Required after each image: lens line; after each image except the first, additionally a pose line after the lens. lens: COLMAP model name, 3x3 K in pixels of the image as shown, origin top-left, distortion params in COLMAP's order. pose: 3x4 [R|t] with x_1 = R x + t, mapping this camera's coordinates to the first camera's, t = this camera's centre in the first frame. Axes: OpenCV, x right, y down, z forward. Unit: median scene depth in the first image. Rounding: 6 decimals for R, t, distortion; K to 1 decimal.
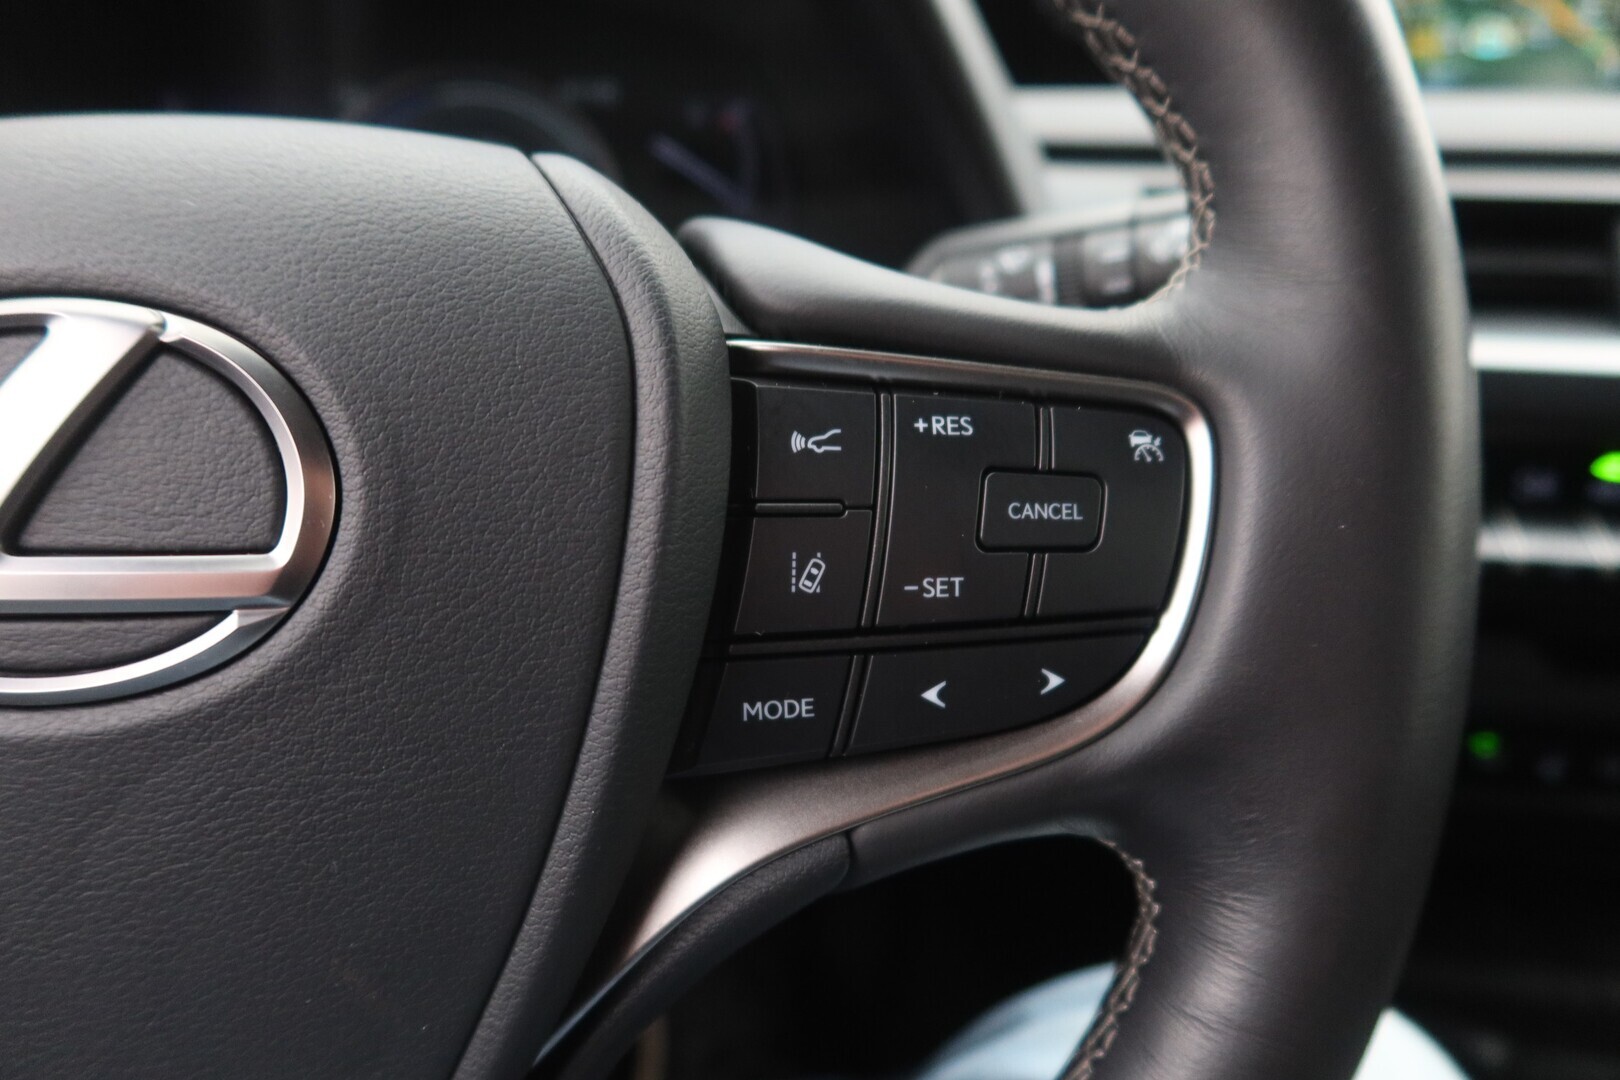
lens RADIAL K [[1115.5, 0, 817.8], [0, 1115.5, 532.9], [0, 0, 1]] dist [-0.022419, -0.000144]
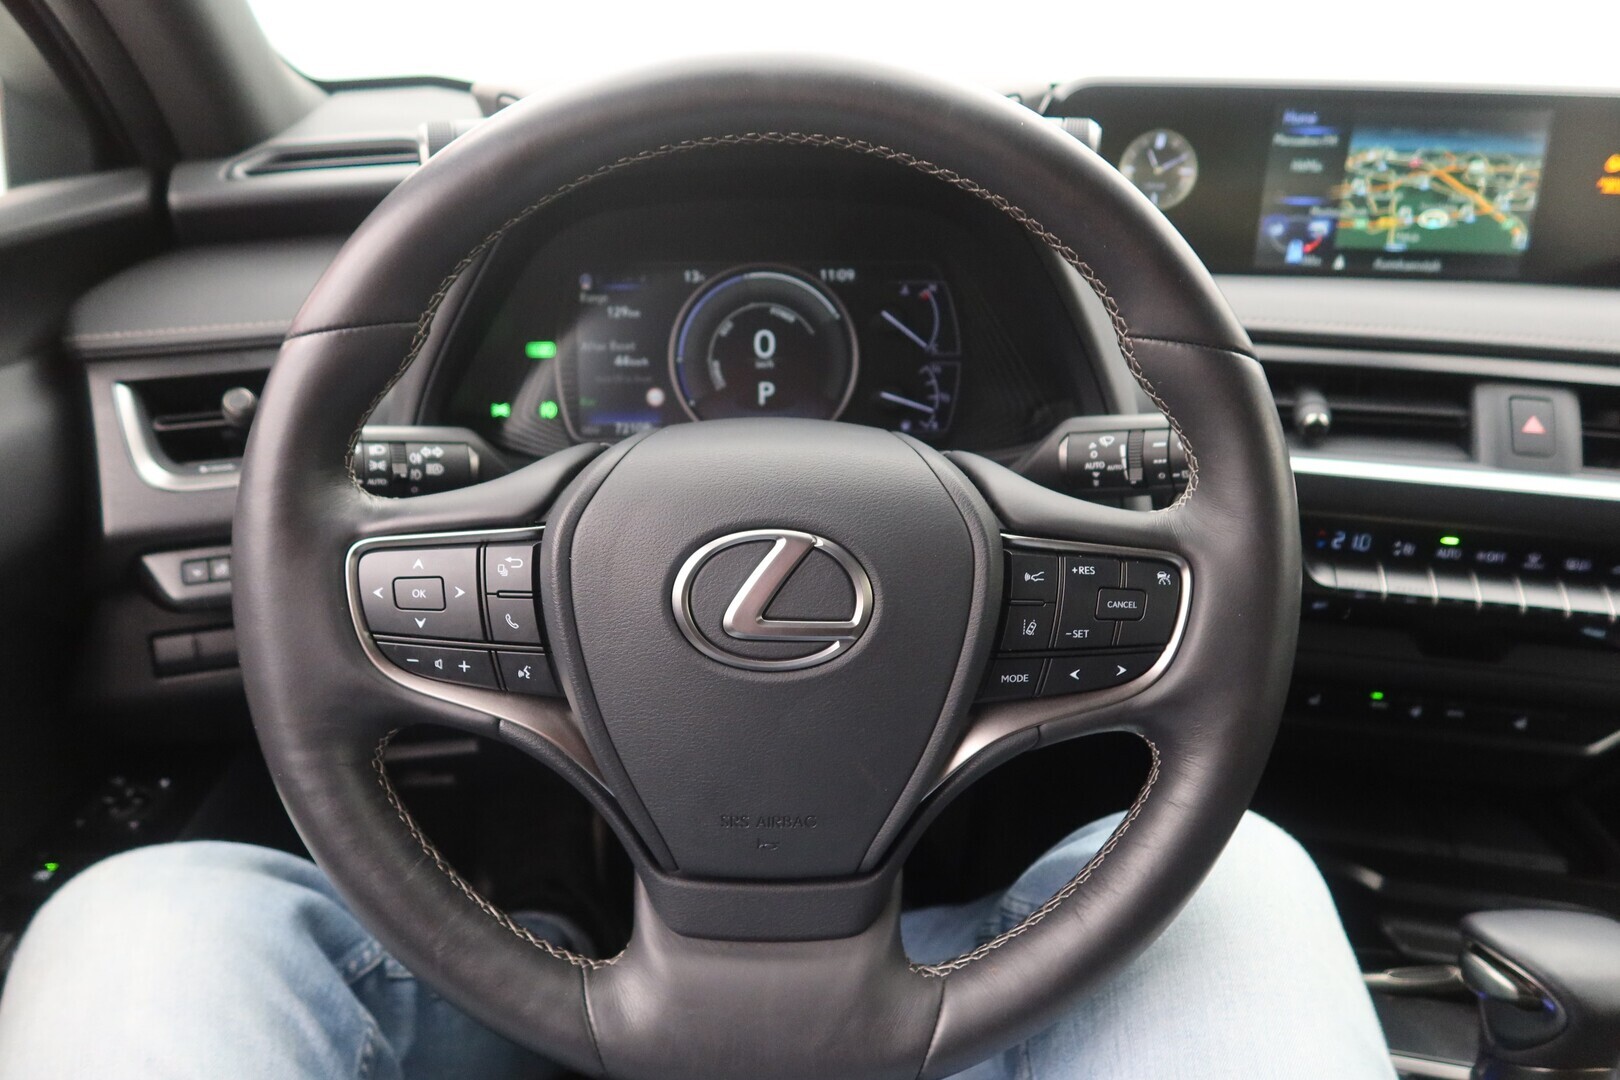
lens RADIAL K [[1115.5, 0, 817.8], [0, 1115.5, 532.9], [0, 0, 1]] dist [-0.022419, -0.000144]
pose [[0.998643, 0.031340, -0.041598, -0.389135], [-0.028296, 0.997015, 0.071841, -0.346141], [0.043725, -0.070567, 0.996548, -1.552498]]
